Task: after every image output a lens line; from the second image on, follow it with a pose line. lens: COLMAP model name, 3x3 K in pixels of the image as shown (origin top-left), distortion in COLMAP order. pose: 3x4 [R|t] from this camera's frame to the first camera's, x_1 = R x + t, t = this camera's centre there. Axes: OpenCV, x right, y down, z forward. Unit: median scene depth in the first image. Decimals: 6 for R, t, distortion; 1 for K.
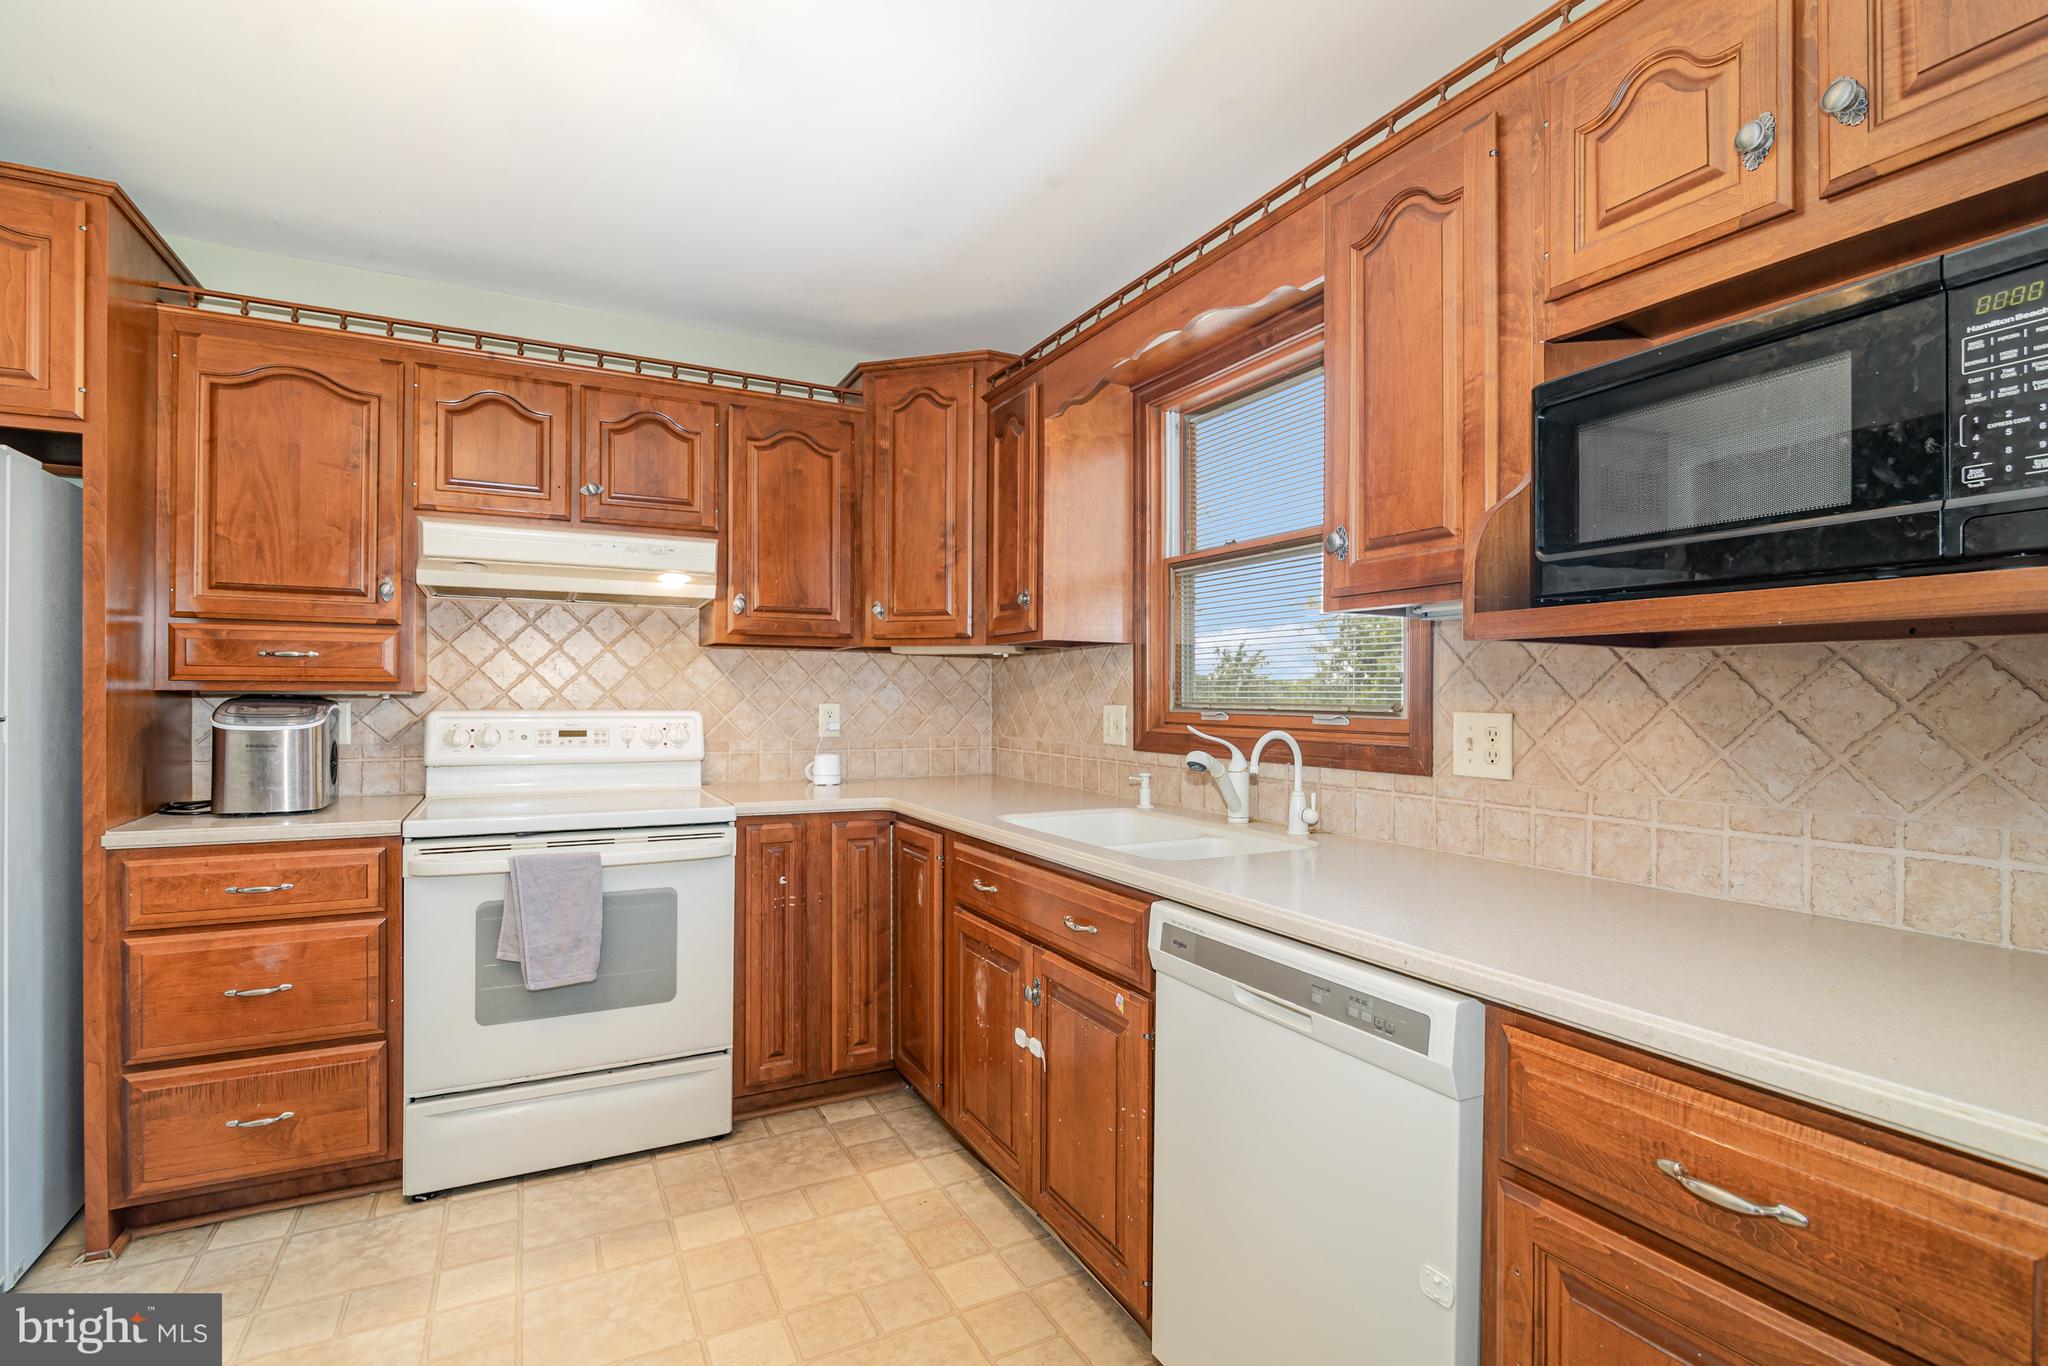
lens RADIAL K [[939.6, 0, 1023.1], [0, 939.6, 688.5], [0, 0, 1]] dist [-0.011778, -0.000058]
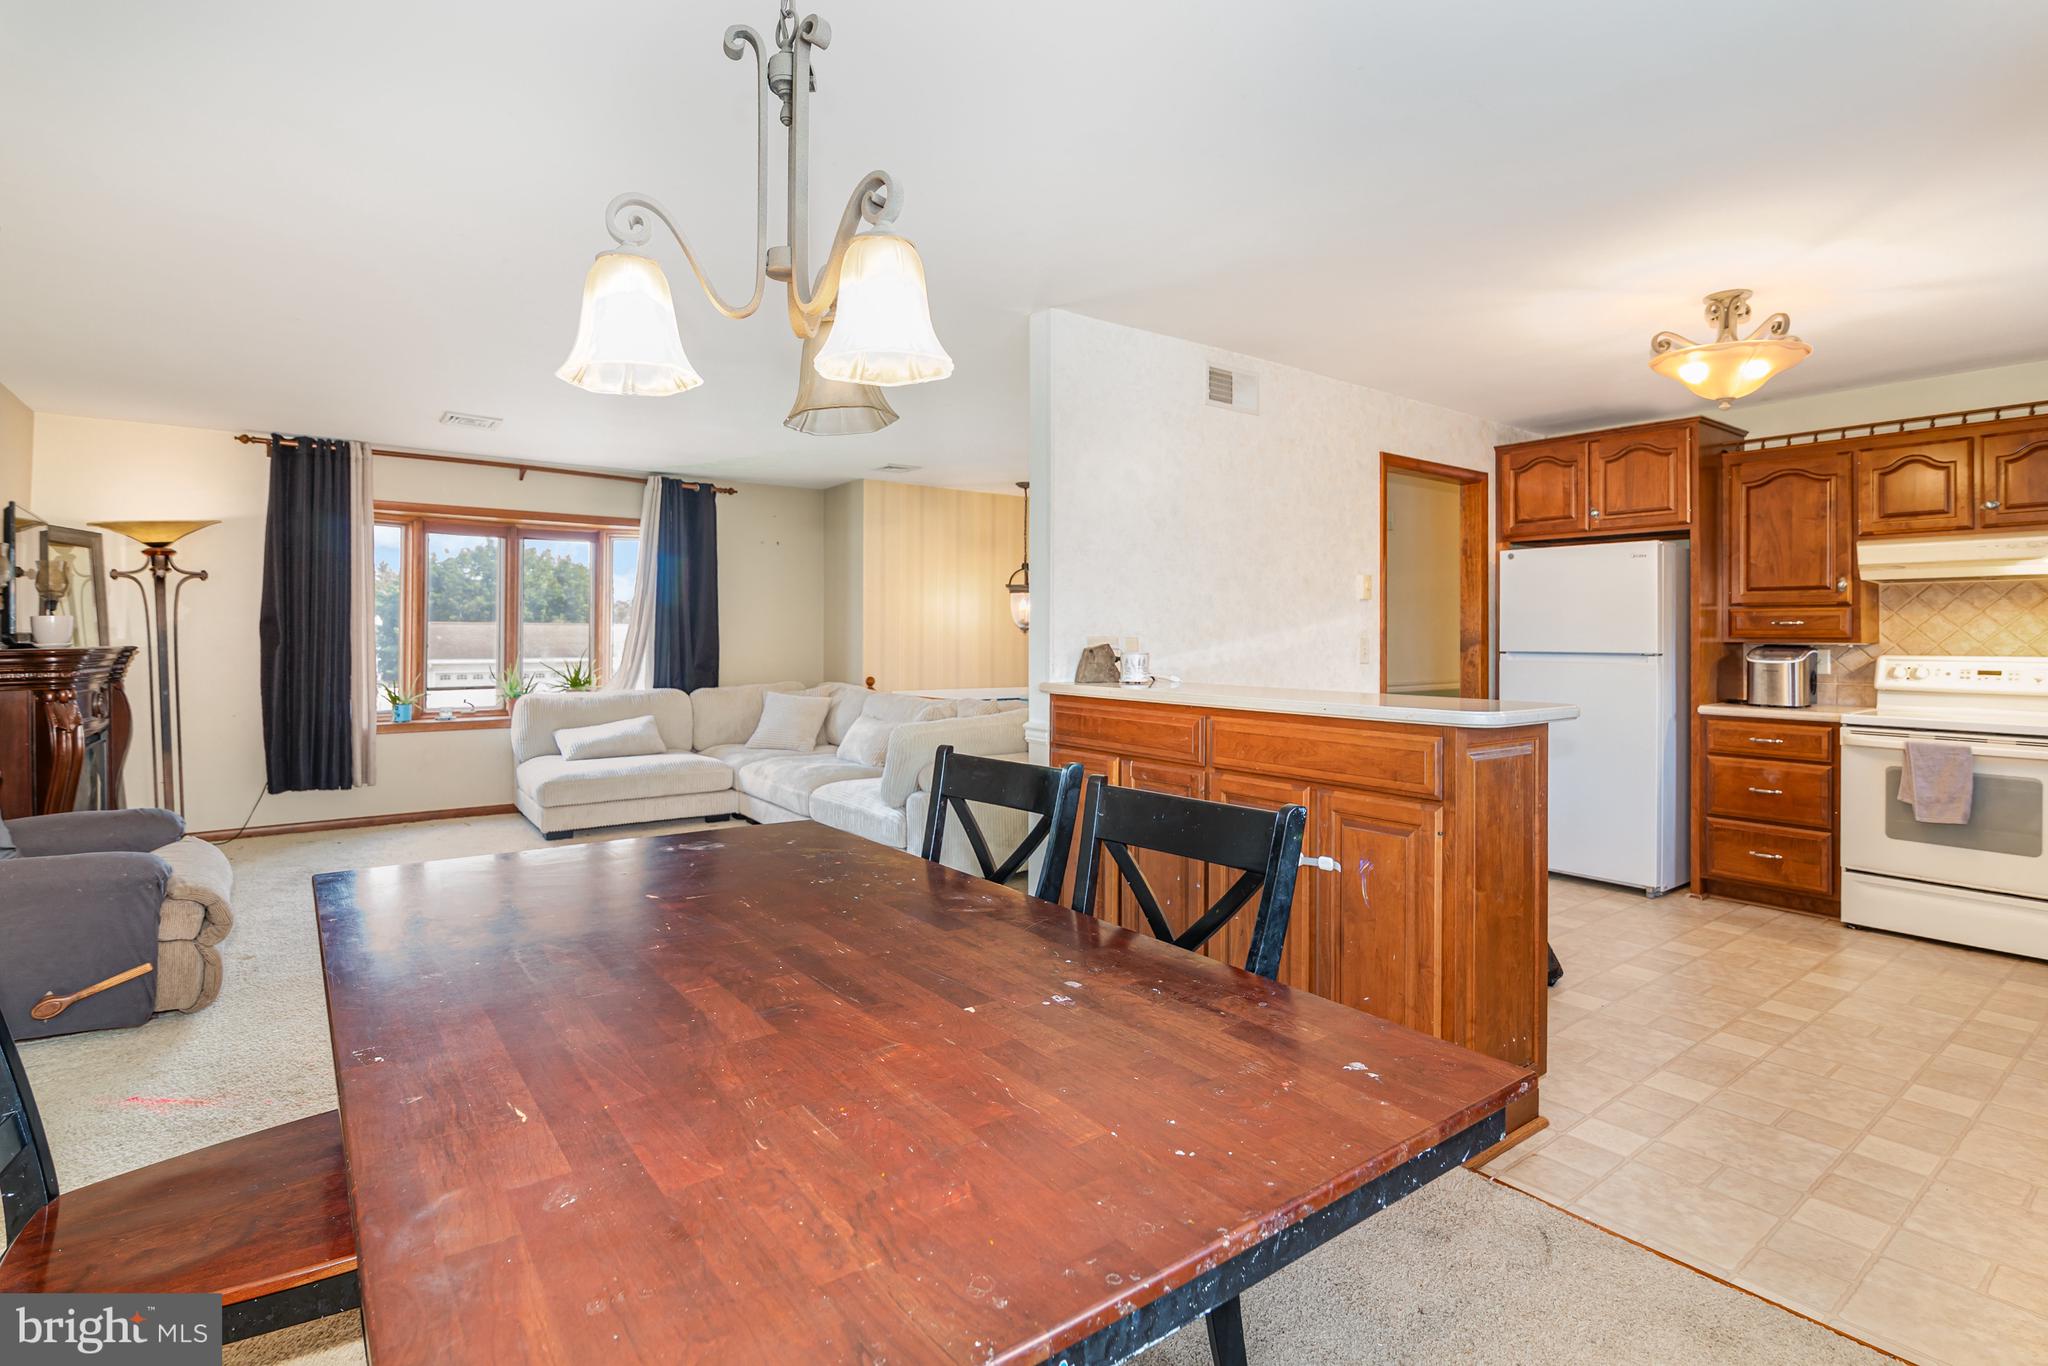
lens RADIAL K [[939.6, 0, 1037.0], [0, 939.6, 640.3], [0, 0, 1]] dist [-0.011778, -0.000058]
pose [[0.147743, 0.000009, -0.989026, 0.869846], [0.000894, 1.000000, 0.000143, -0.003789], [0.989025, -0.000905, 0.147743, -0.791595]]
